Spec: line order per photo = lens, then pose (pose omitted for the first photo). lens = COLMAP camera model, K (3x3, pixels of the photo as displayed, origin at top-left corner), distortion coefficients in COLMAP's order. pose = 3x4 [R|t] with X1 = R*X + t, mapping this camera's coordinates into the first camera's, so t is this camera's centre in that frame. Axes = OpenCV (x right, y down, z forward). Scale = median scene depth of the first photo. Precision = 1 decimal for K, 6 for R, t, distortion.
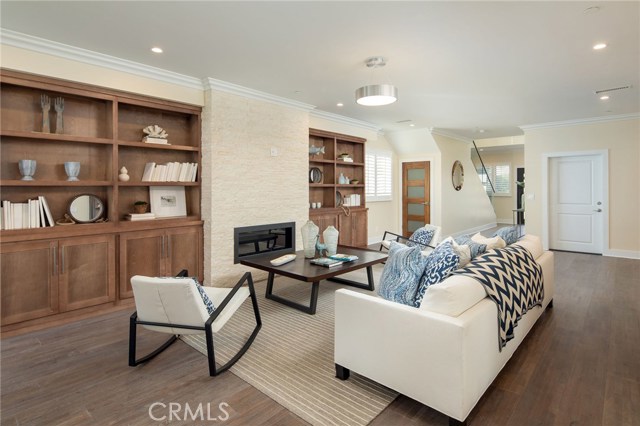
lens RADIAL K [[323.0, 0, 302.2], [0, 323.0, 186.6], [0, 0, 1]] dist [0.001063, -0.003225]
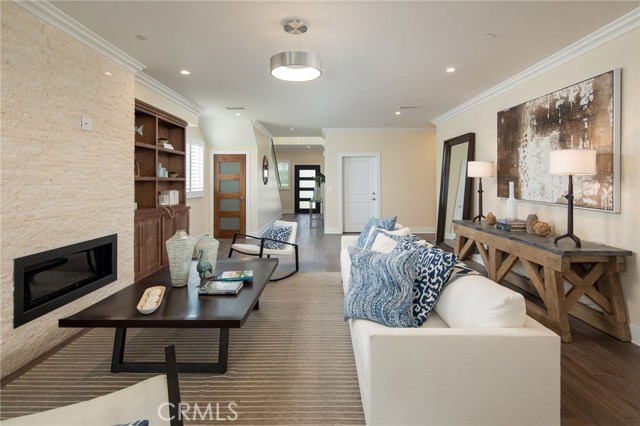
lens RADIAL K [[323.0, 0, 308.4], [0, 323.0, 178.7], [0, 0, 1]] dist [0.001063, -0.003225]
pose [[0.727424, 0.006100, 0.686161, -0.193951], [-0.000960, 0.999969, -0.007872, 0.001516], [-0.686188, 0.005067, 0.727407, 0.254926]]
